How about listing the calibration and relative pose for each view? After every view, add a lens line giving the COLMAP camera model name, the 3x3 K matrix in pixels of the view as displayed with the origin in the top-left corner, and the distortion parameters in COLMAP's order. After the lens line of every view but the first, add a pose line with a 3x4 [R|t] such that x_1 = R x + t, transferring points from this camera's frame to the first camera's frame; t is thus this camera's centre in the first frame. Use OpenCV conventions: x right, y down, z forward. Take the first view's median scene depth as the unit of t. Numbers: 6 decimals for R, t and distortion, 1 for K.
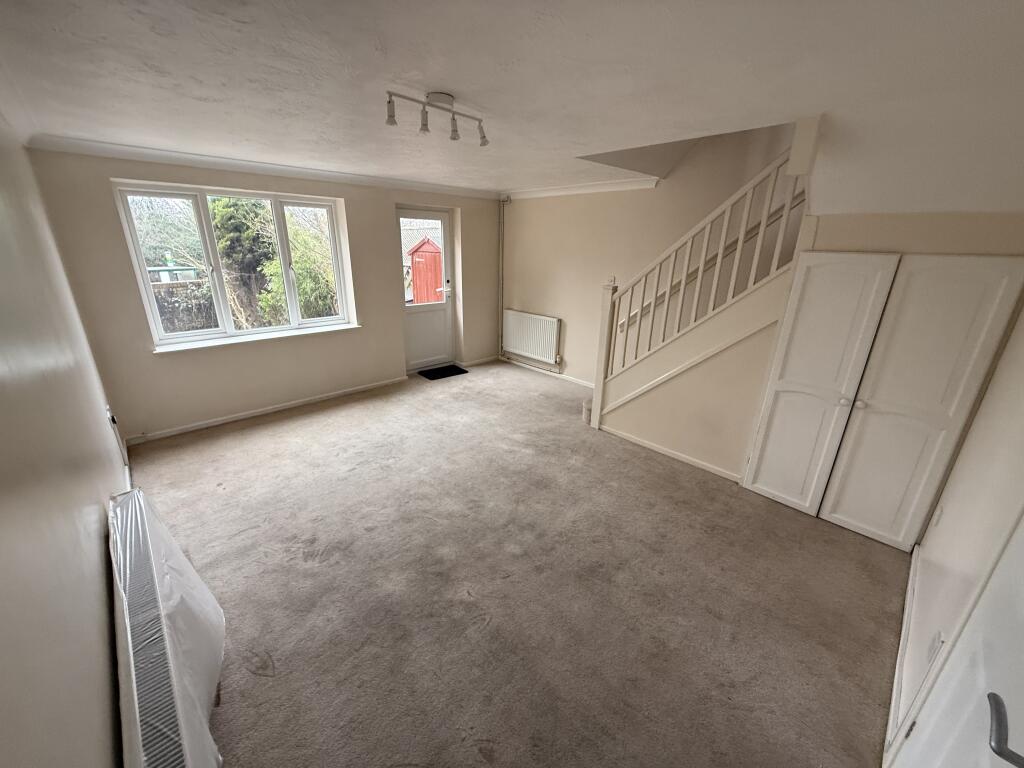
lens RADIAL K [[407.6, 0, 511.6], [0, 407.6, 385.0], [0, 0, 1]] dist [-0.001524, 0.000343]
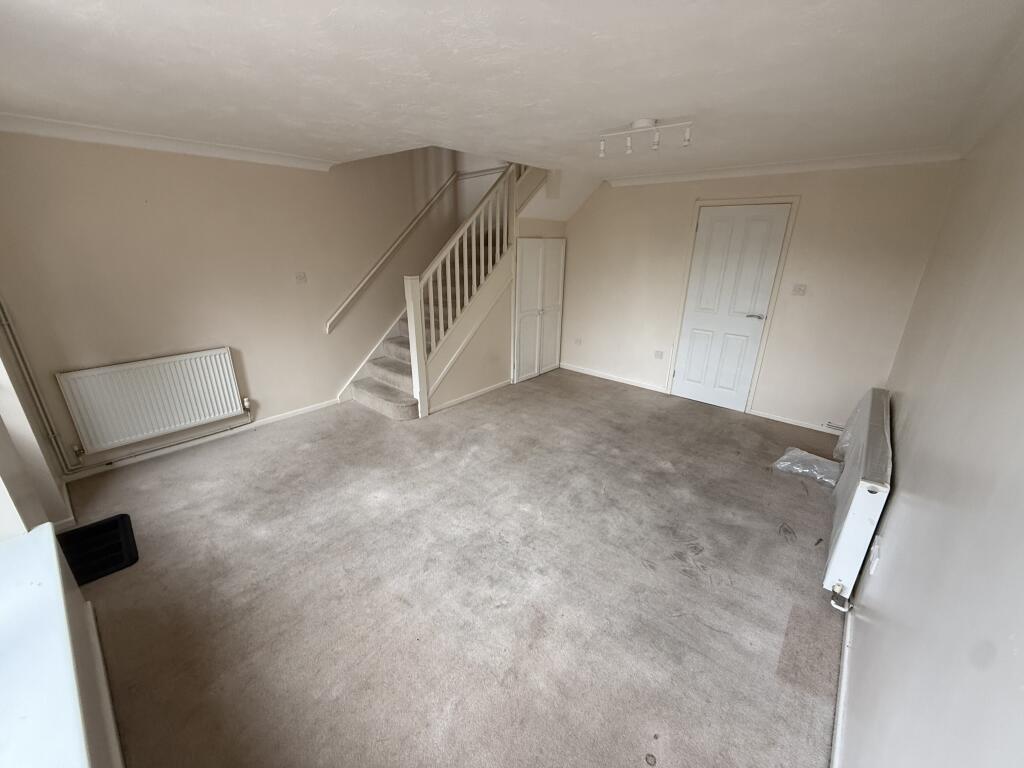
lens RADIAL K [[407.6, 0, 511.5], [0, 407.6, 383.9], [0, 0, 1]] dist [-0.001524, 0.000343]
pose [[-0.086604, -0.358912, 0.929345, -0.835263], [0.315563, 0.874933, 0.367305, -0.309544], [-0.944944, 0.325077, 0.037487, 0.839175]]
